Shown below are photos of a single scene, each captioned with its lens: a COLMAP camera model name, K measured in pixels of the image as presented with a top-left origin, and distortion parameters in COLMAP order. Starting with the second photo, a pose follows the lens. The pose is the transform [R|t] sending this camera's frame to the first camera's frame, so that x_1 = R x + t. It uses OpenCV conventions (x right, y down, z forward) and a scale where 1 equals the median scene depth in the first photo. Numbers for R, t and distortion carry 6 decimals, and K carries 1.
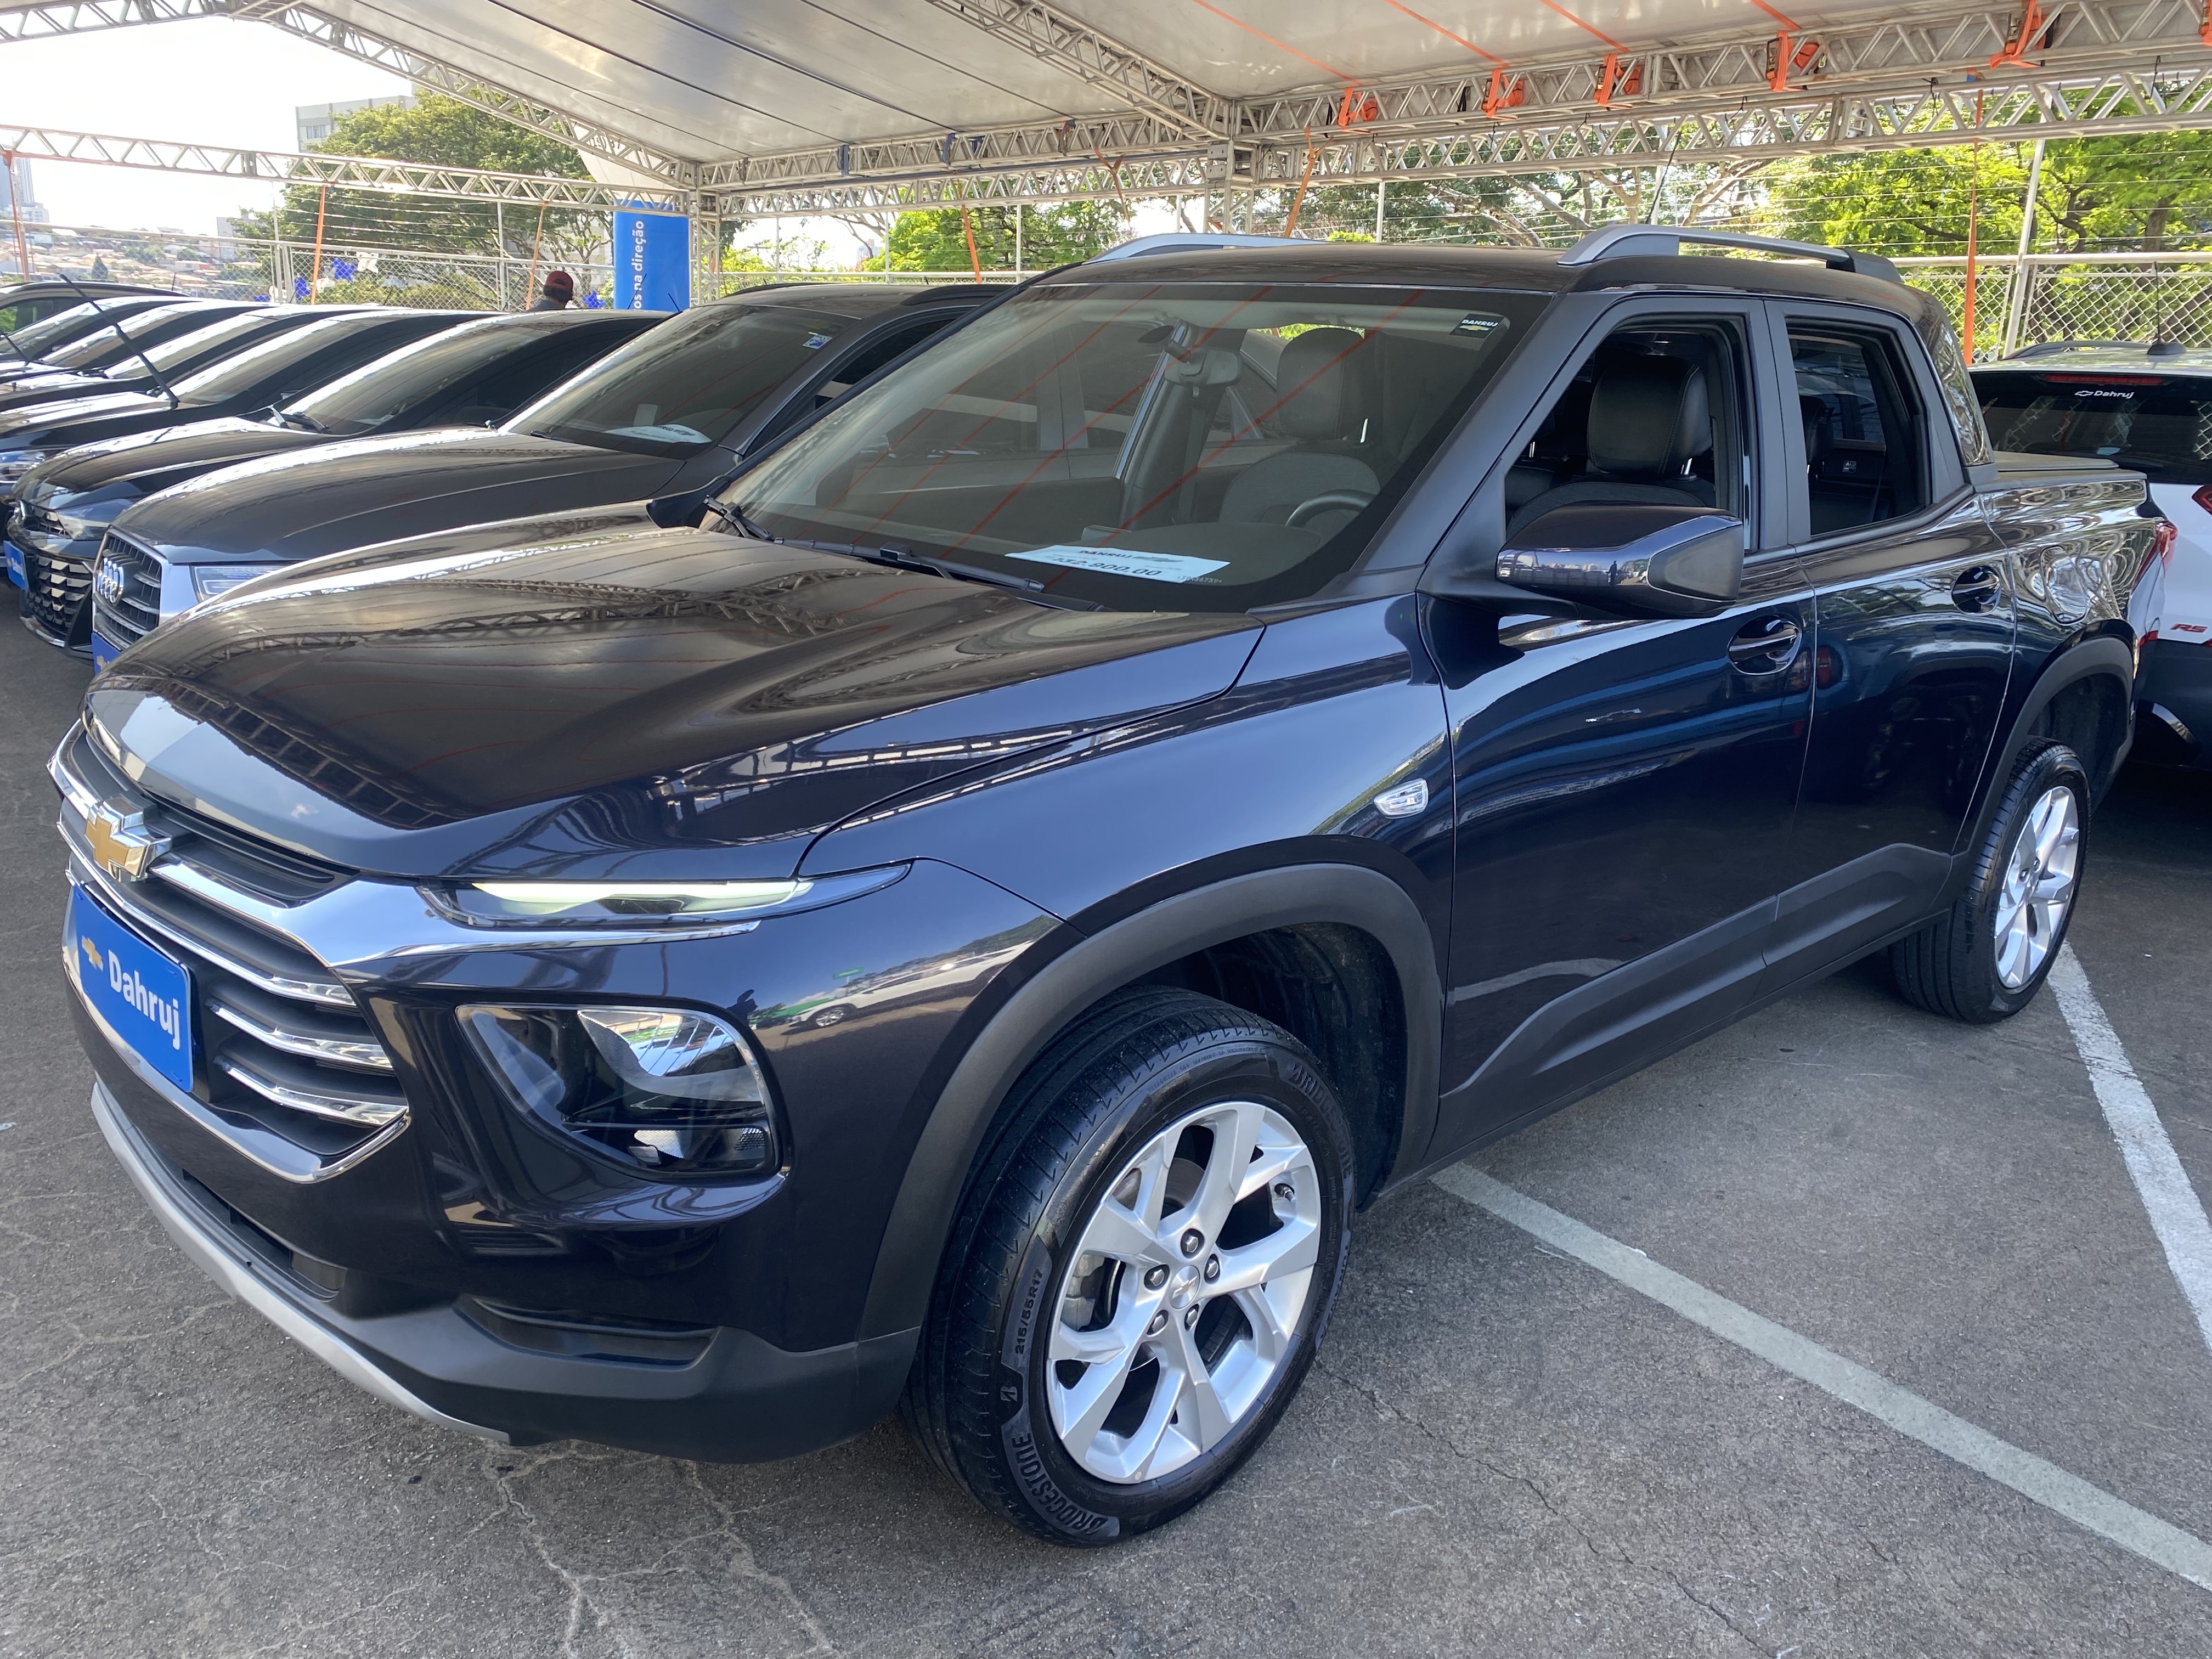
lens RADIAL K [[1740.1, 0, 1106.0], [0, 1740.1, 829.5], [0, 0, 1]] dist [0.007772, -0.002389]
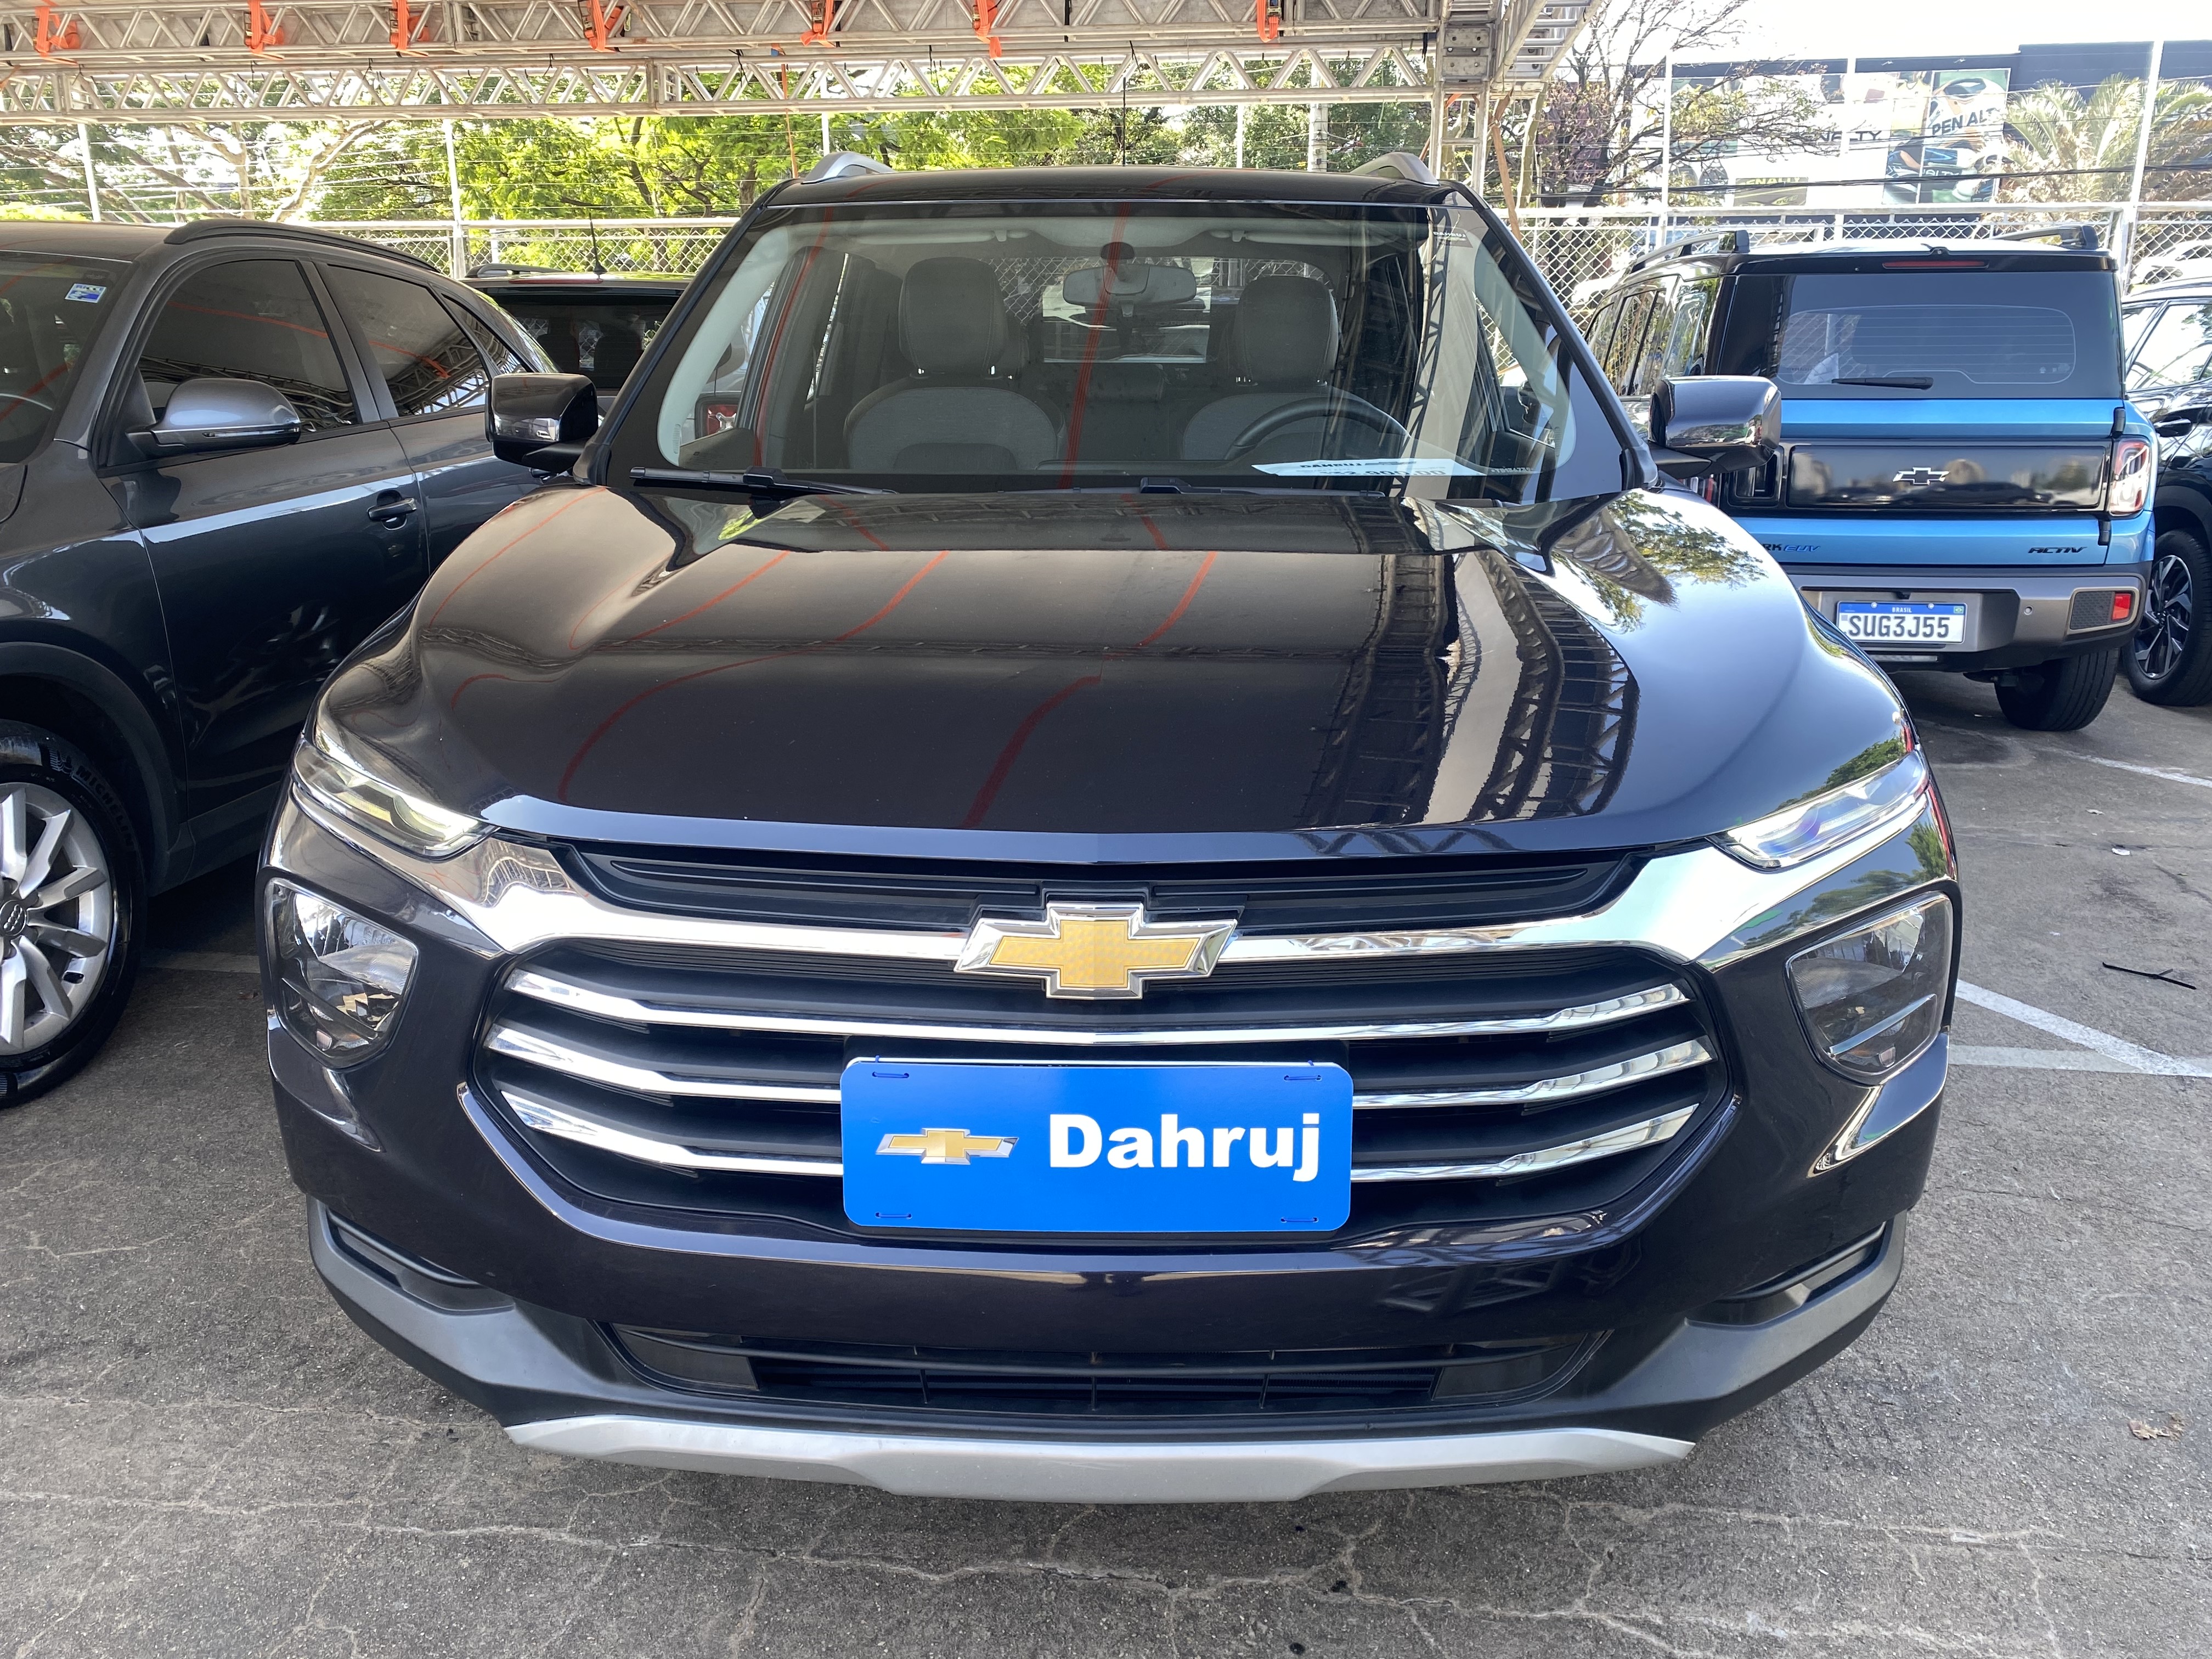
lens RADIAL K [[1729.1, 0, 1106.0], [0, 1729.1, 829.5], [0, 0, 1]] dist [-0.031163, 0.000559]
pose [[0.702420, -0.217595, 0.677686, -0.186666], [0.203688, 0.973756, 0.101537, -0.019031], [-0.681995, 0.066715, 0.728307, 0.093916]]
